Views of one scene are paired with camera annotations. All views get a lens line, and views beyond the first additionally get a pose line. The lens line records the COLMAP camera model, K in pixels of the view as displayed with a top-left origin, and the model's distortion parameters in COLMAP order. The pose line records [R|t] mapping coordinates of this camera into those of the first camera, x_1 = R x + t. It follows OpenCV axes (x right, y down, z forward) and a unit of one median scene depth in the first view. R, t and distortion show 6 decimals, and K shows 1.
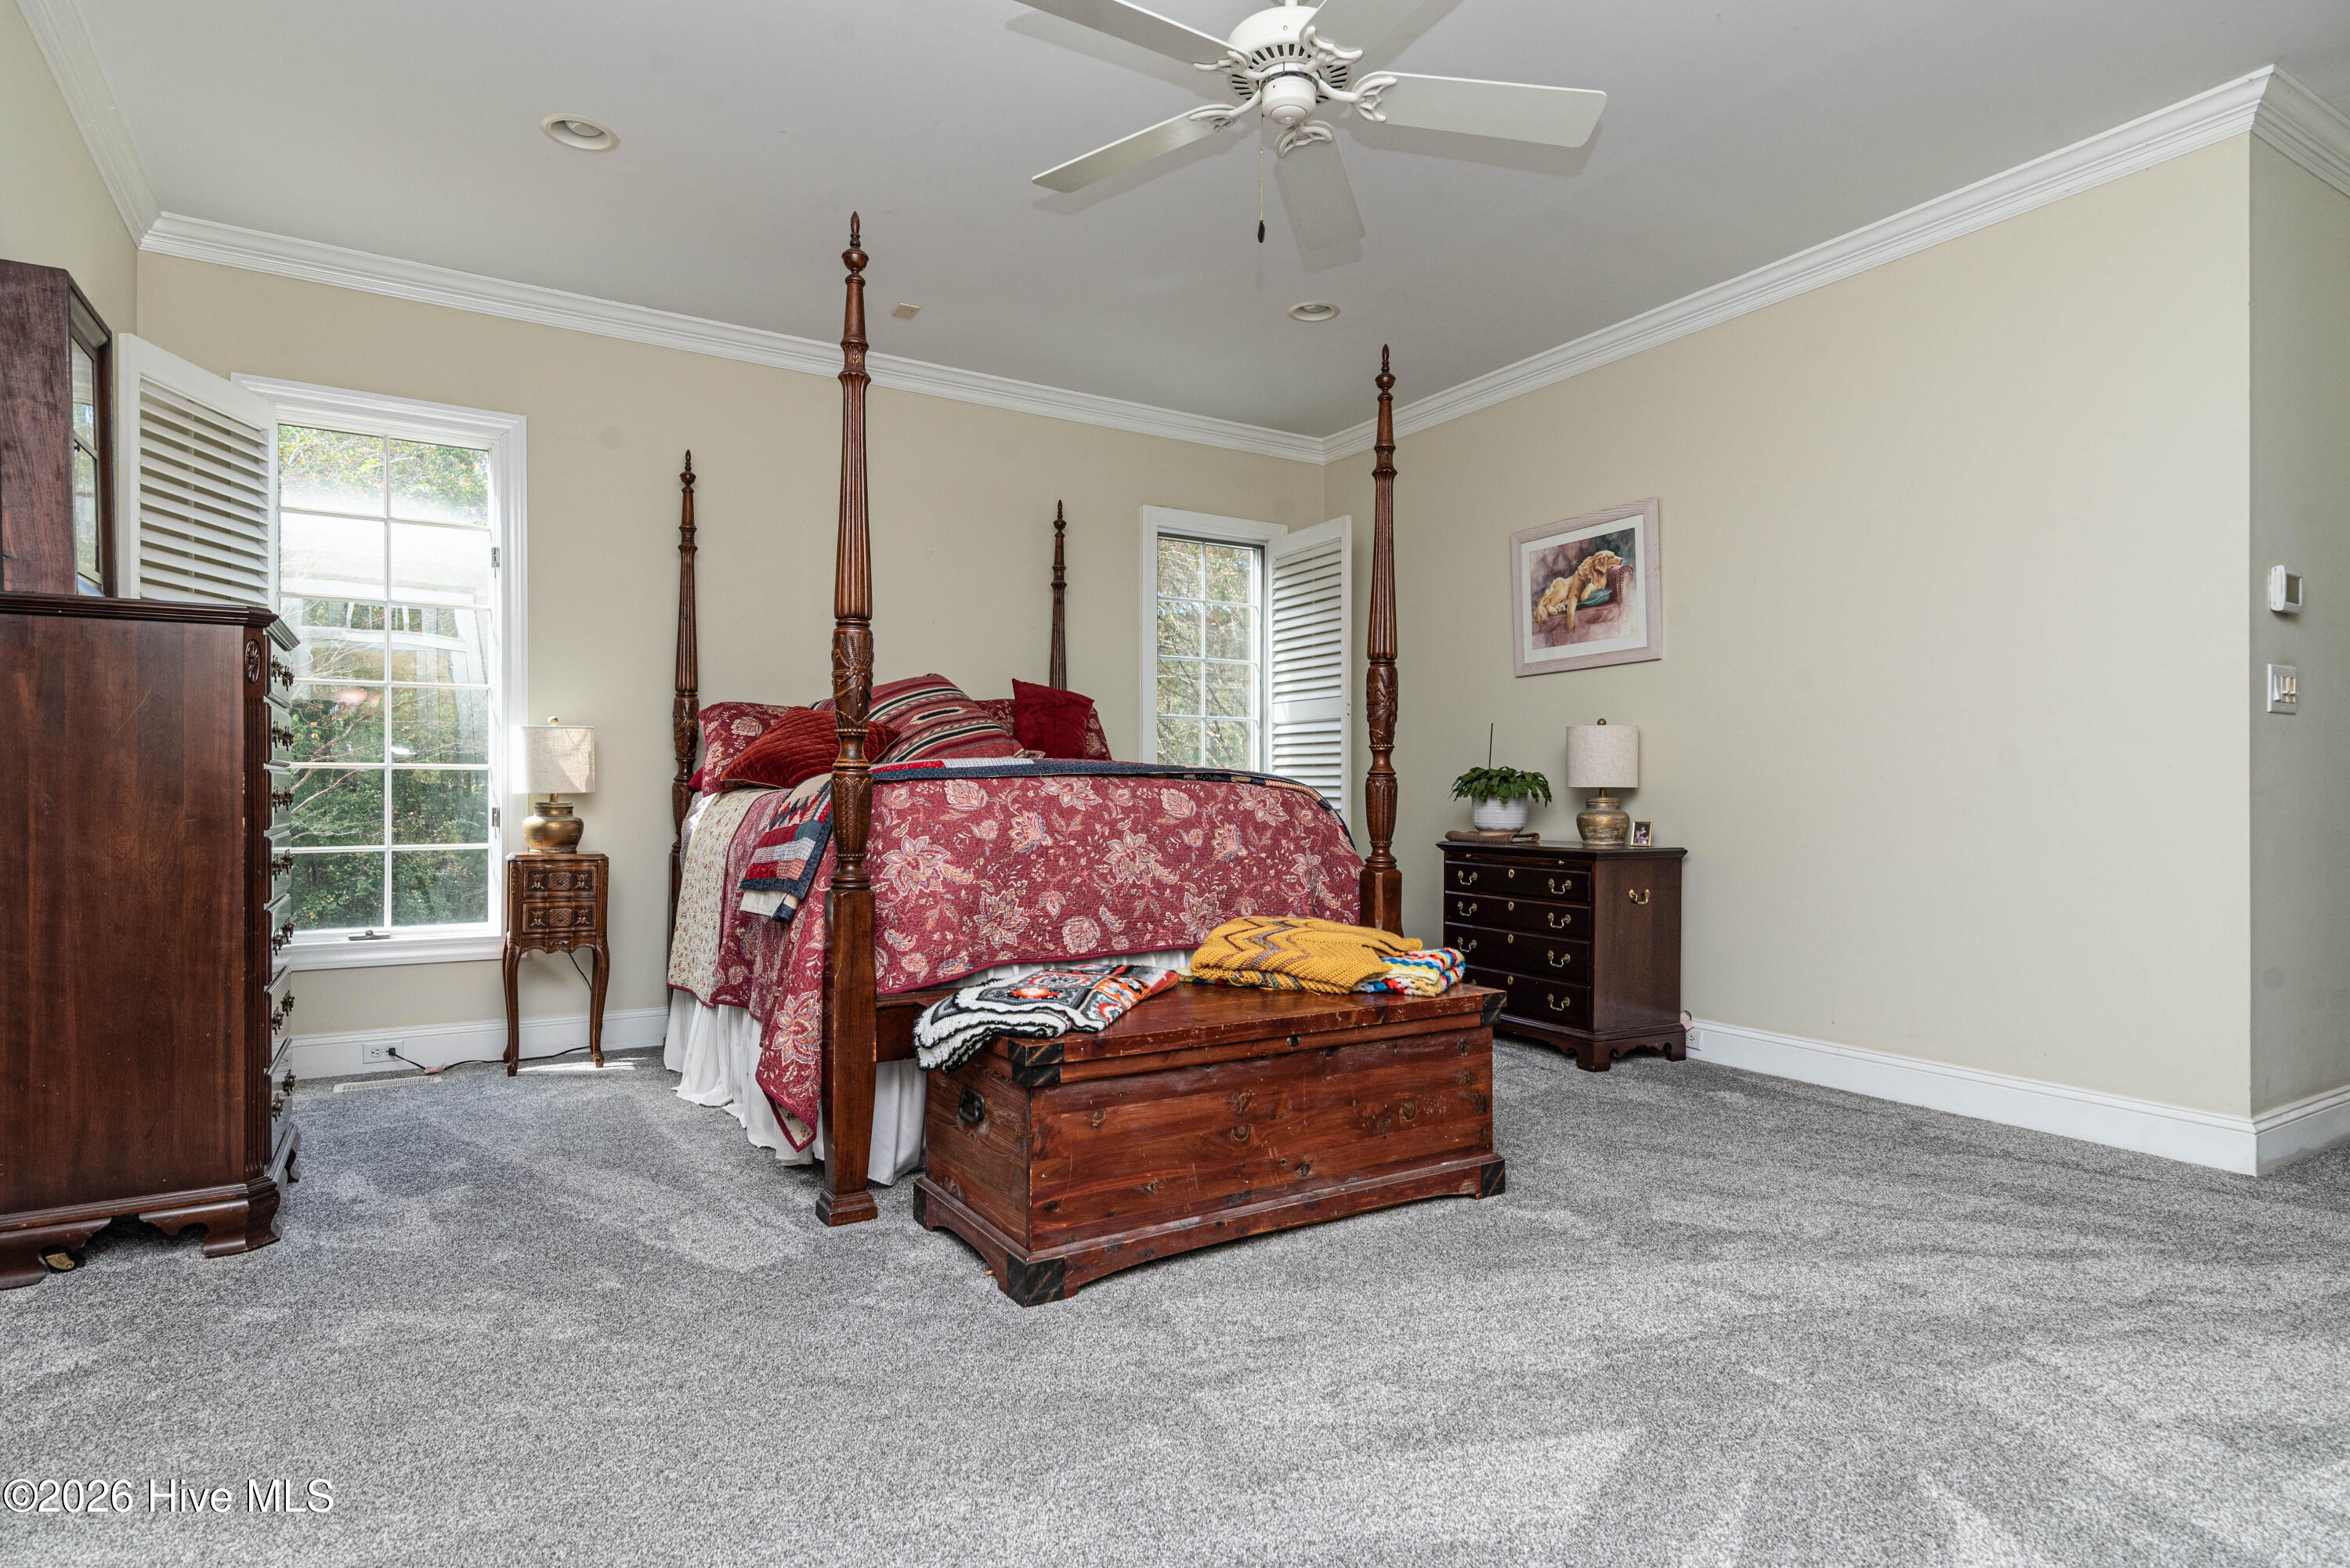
lens RADIAL K [[1235.5, 0, 1176.3], [0, 1235.5, 789.4], [0, 0, 1]] dist [0.004914, 0.000068]
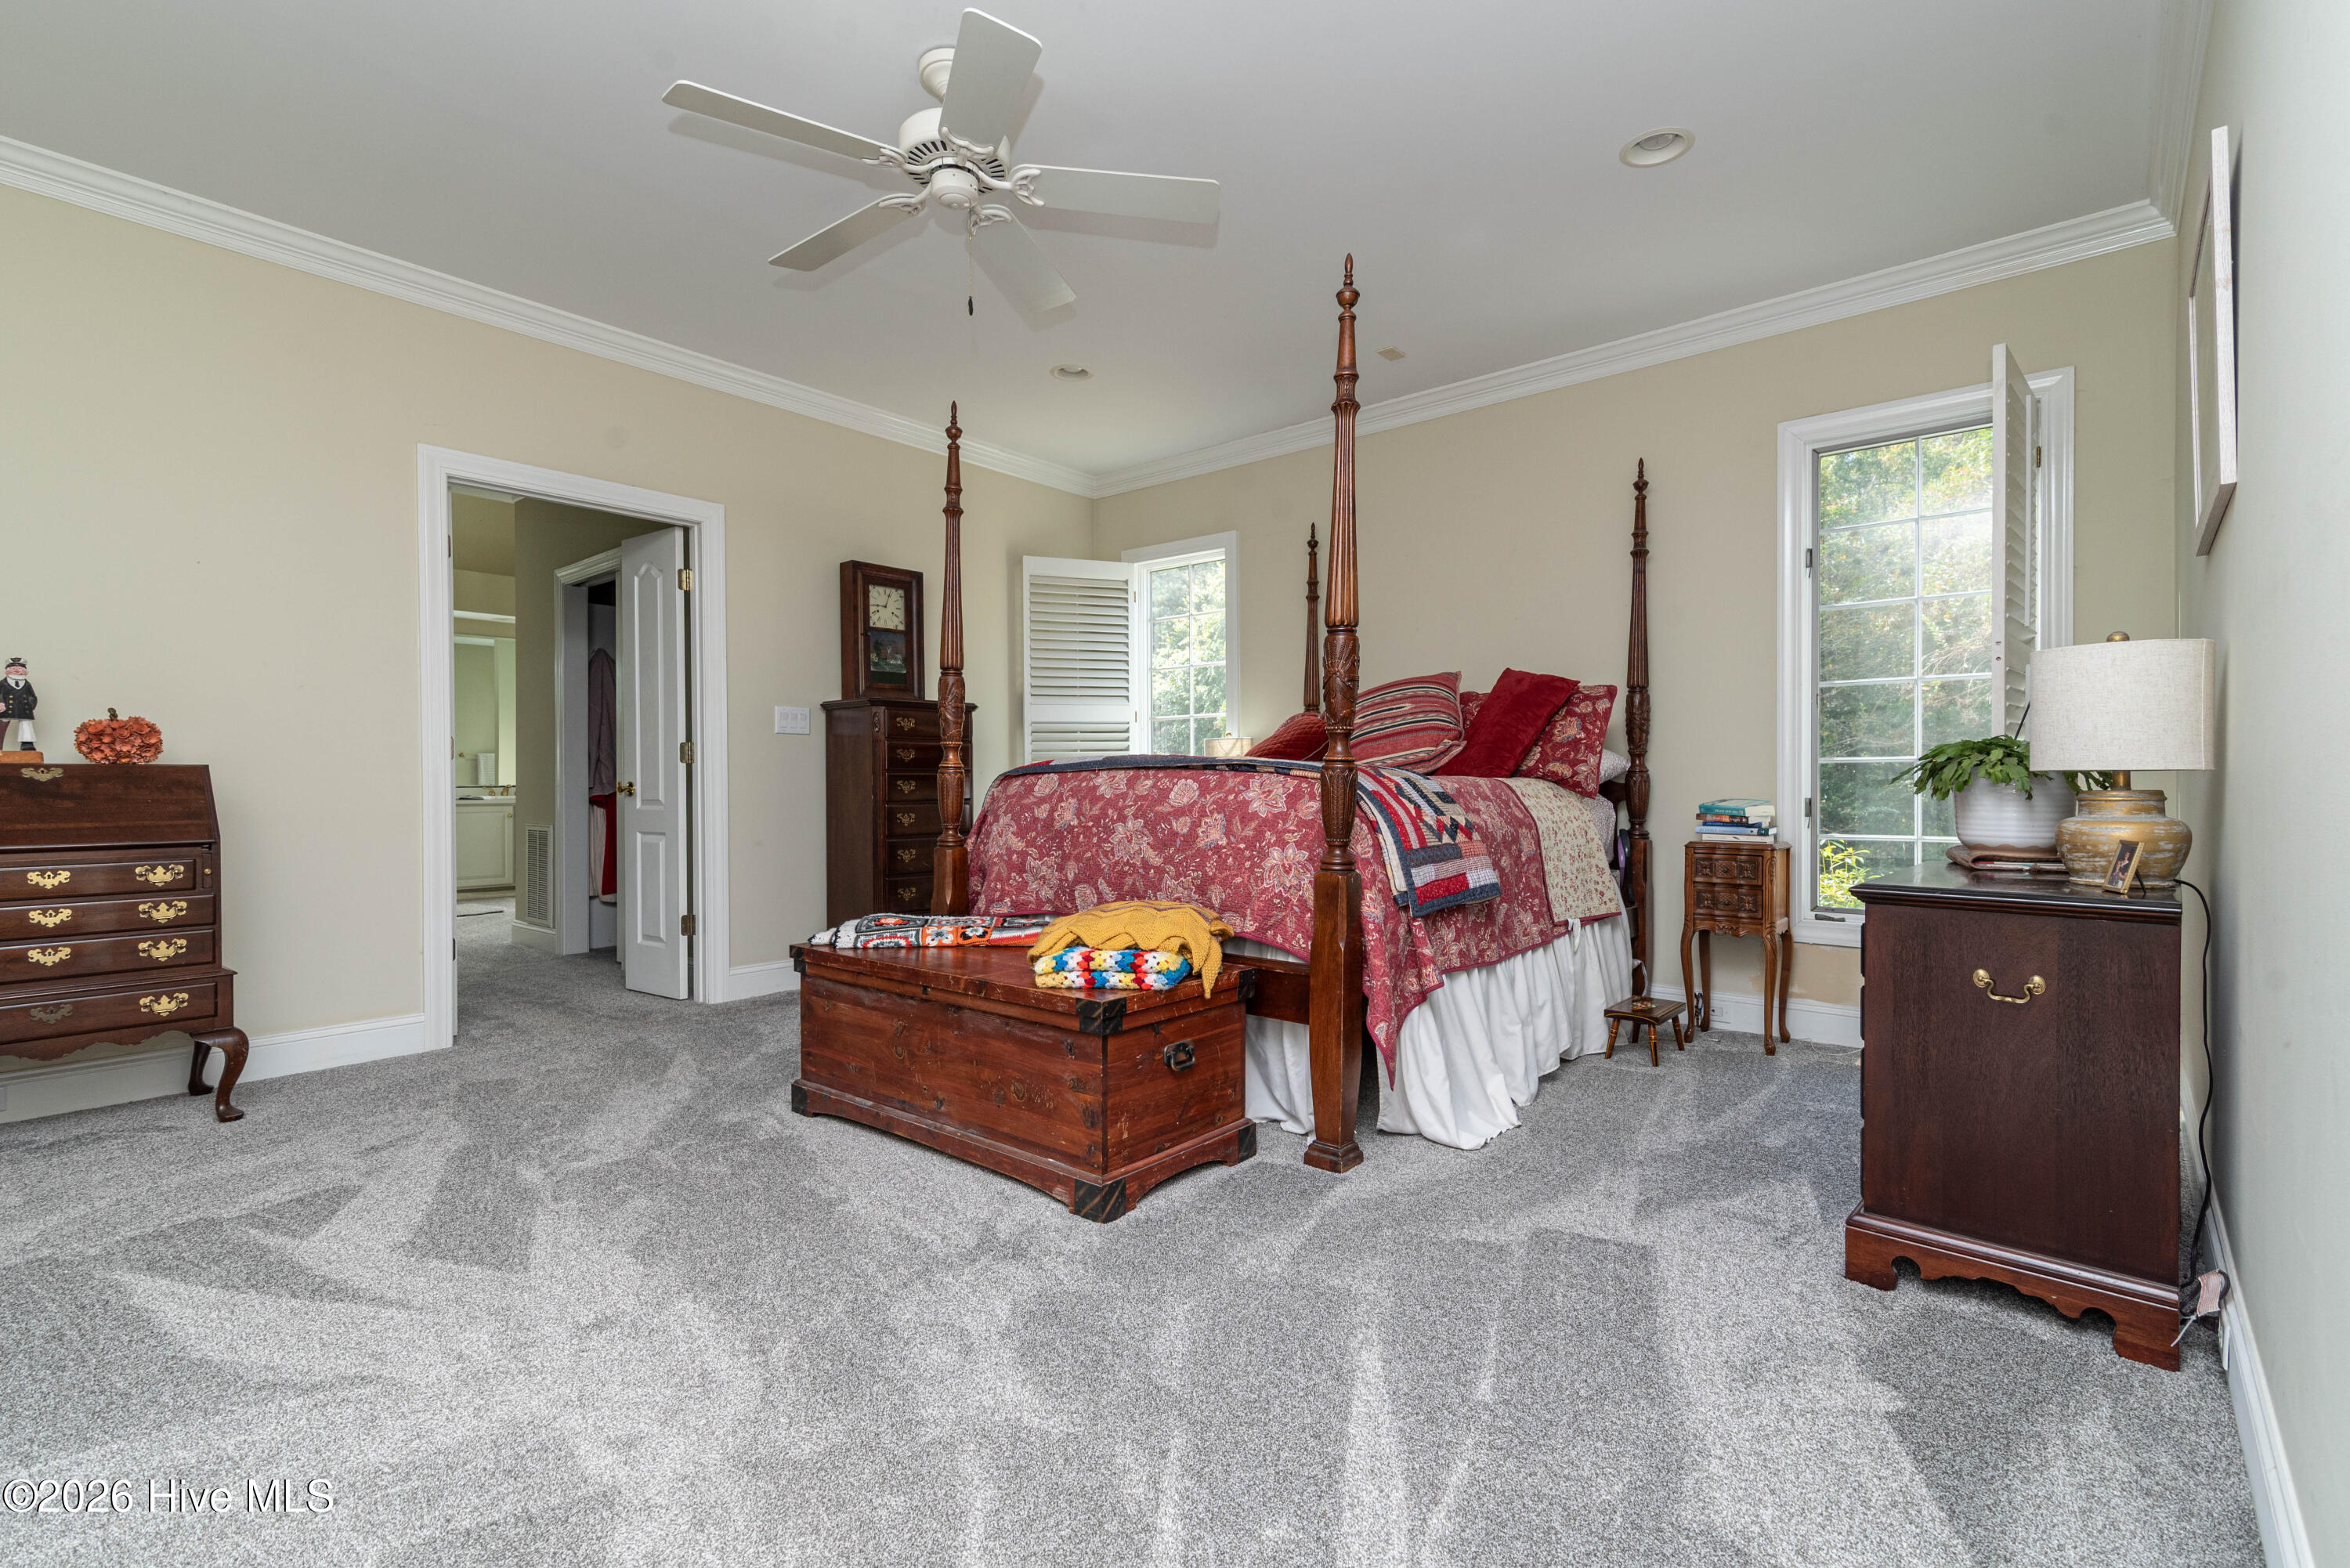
lens RADIAL K [[1081.7, 0, 1173.7], [0, 1081.7, 784.7], [0, 0, 1]] dist [0.021976, -0.002590]
pose [[0.305820, -0.000661, -0.952089, 0.926702], [0.002992, 0.999995, 0.000266, 0.004055], [0.952085, -0.002930, 0.305821, 0.721724]]
